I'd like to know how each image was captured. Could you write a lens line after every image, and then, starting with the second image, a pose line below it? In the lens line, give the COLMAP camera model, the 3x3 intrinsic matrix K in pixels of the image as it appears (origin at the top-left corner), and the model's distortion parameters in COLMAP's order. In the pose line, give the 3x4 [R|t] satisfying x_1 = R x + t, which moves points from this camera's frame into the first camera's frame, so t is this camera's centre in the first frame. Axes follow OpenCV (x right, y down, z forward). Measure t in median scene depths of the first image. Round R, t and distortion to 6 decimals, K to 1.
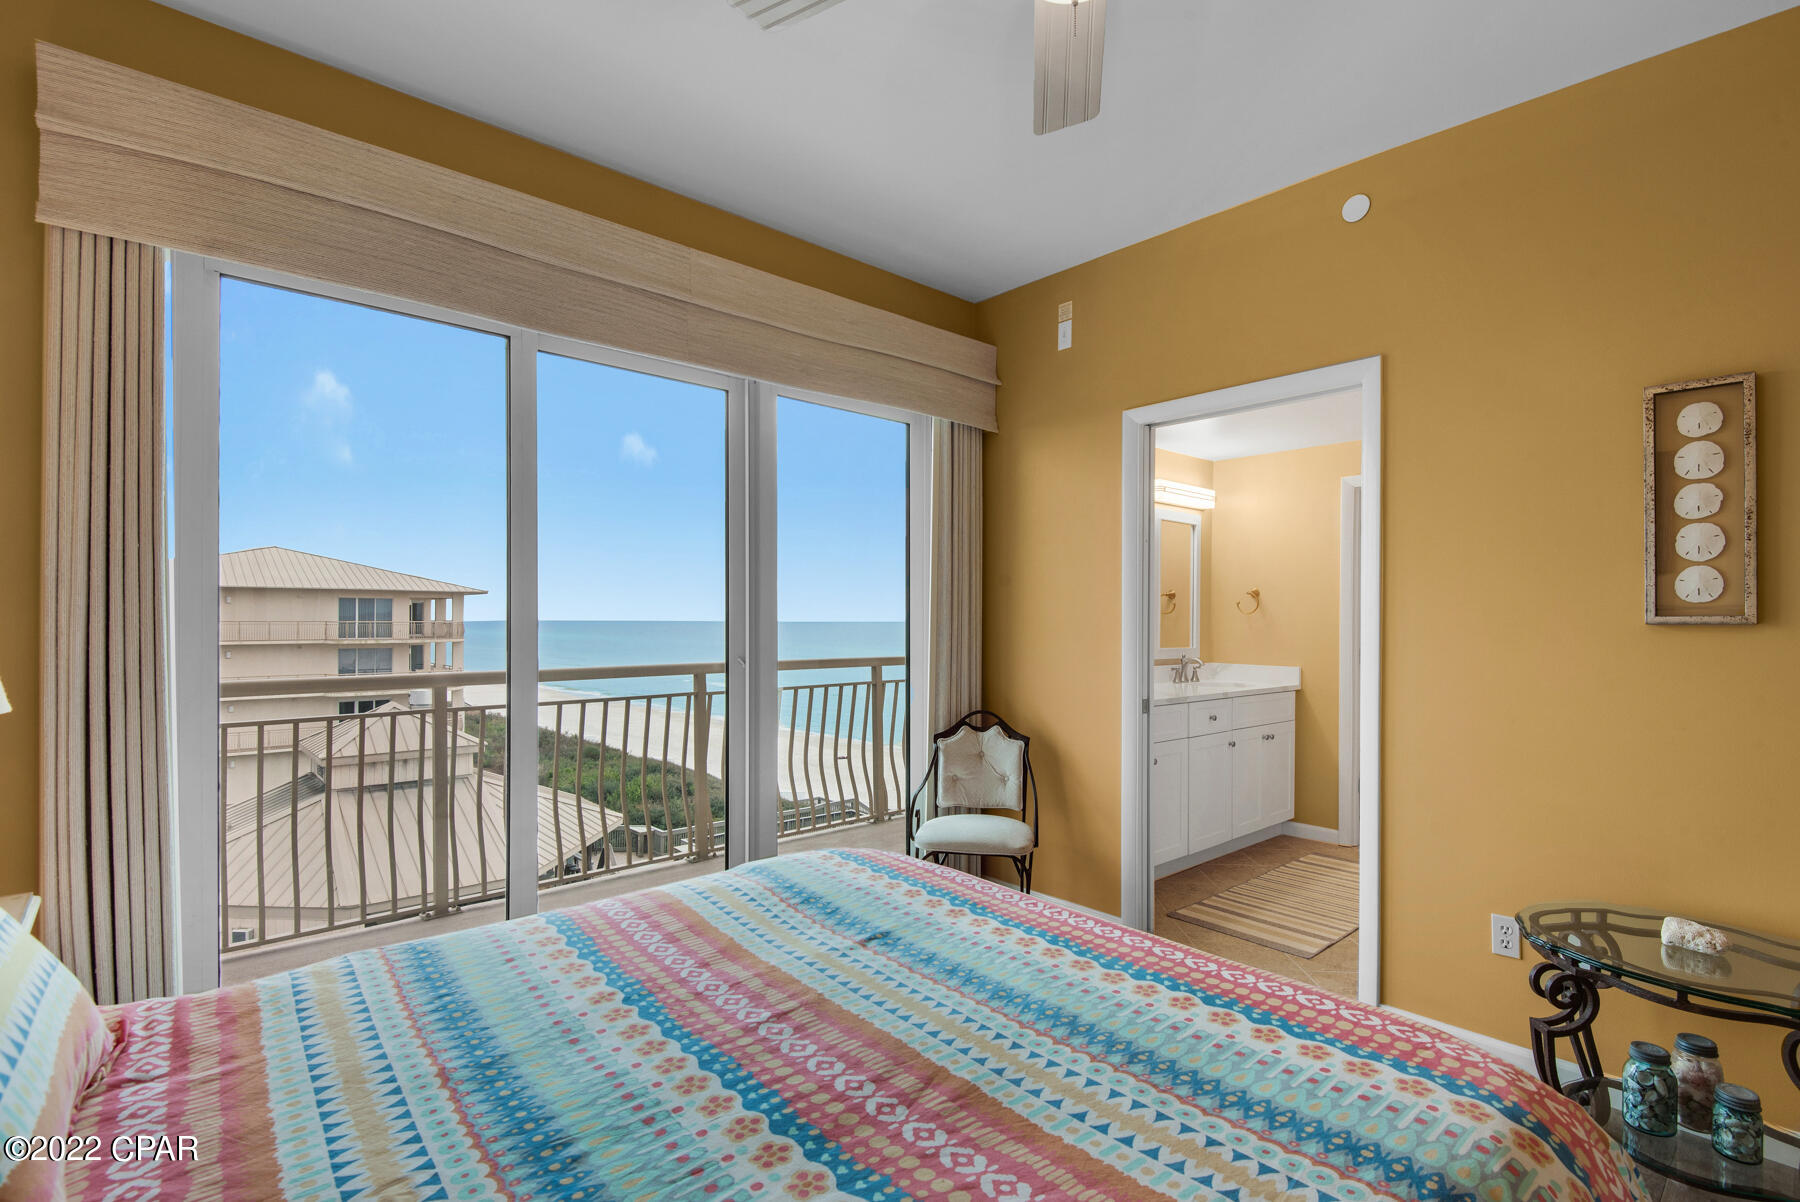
lens RADIAL K [[862.6, 0, 890.2], [0, 862.6, 613.2], [0, 0, 1]] dist [0.015132, -0.007192]
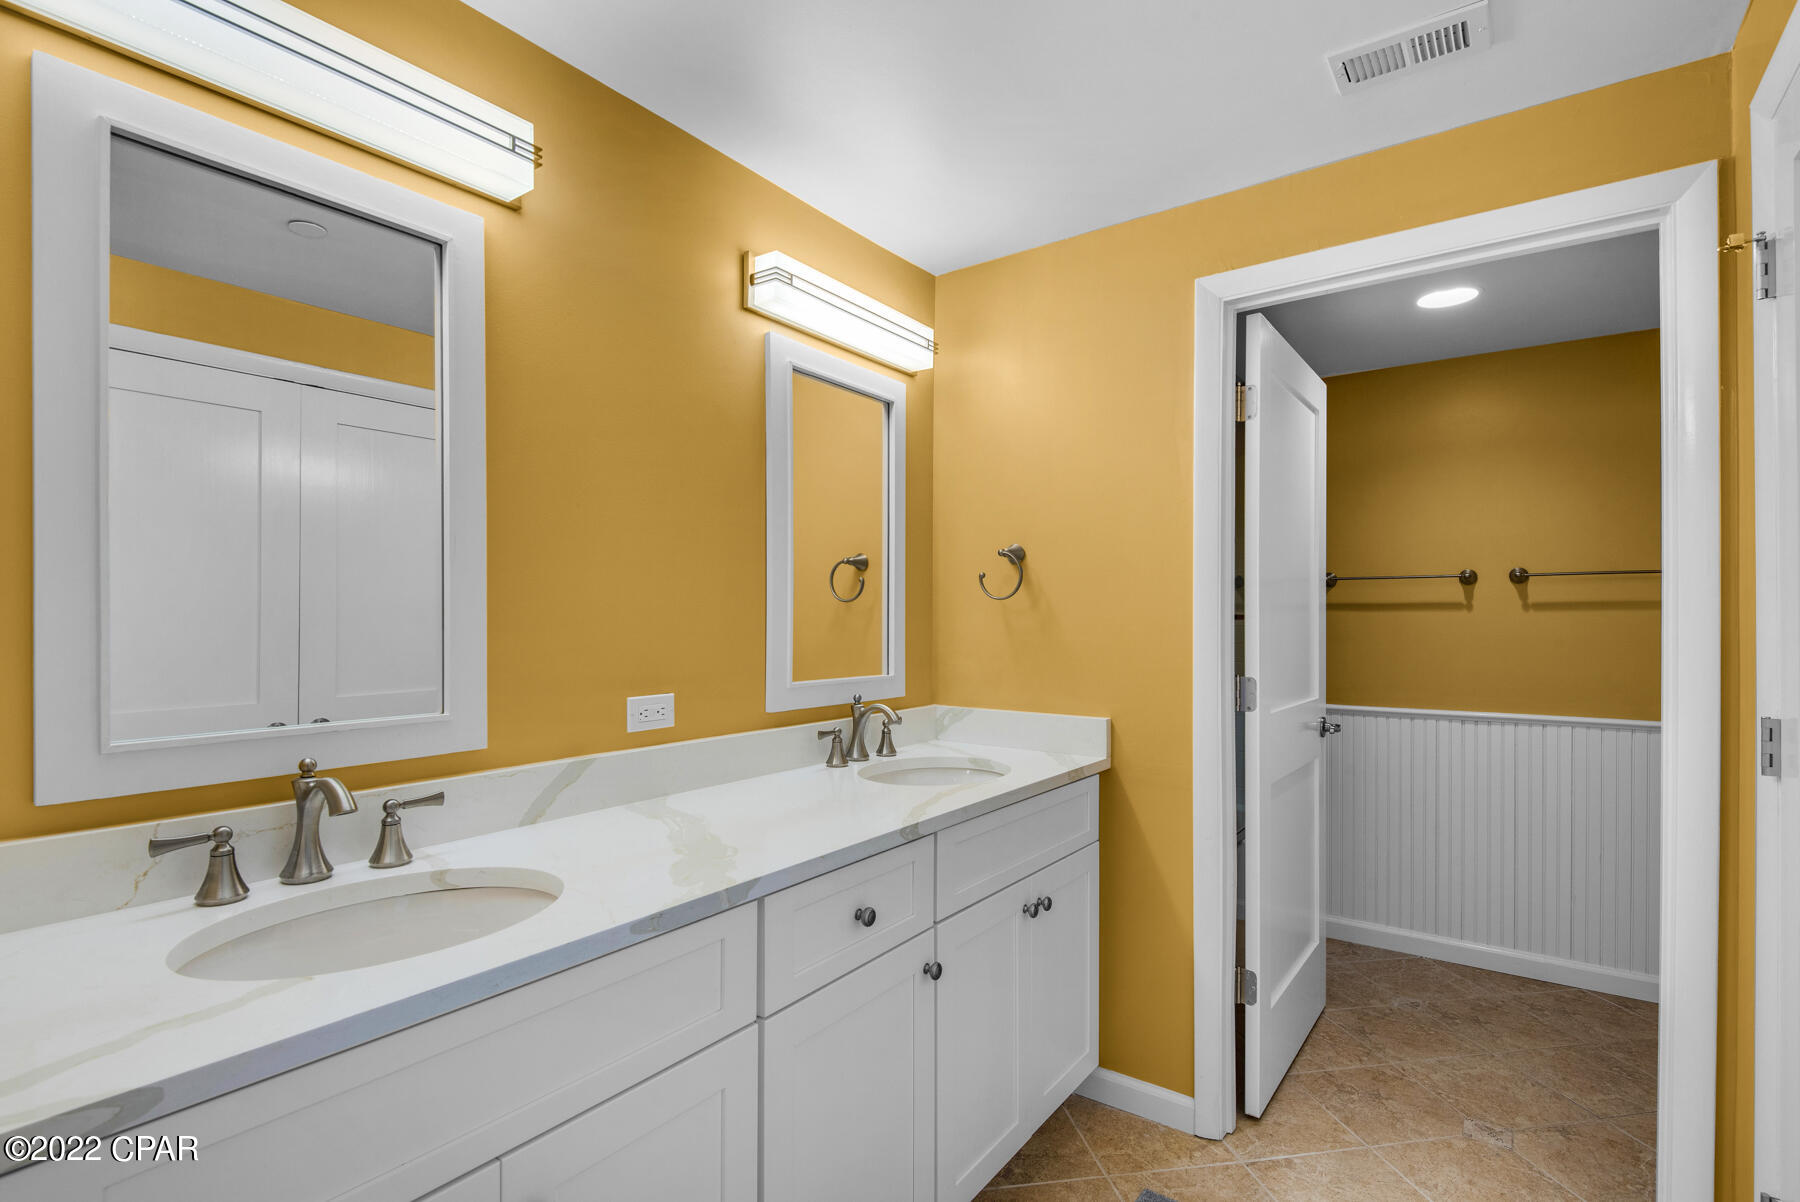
lens RADIAL K [[862.6, 0, 909.5], [0, 862.6, 609.3], [0, 0, 1]] dist [0.015132, -0.007192]
pose [[0.974263, -0.005204, 0.225353, 0.267932], [0.005535, 0.999984, -0.000834, 0.006086], [-0.225345, 0.002060, 0.974277, 0.577306]]
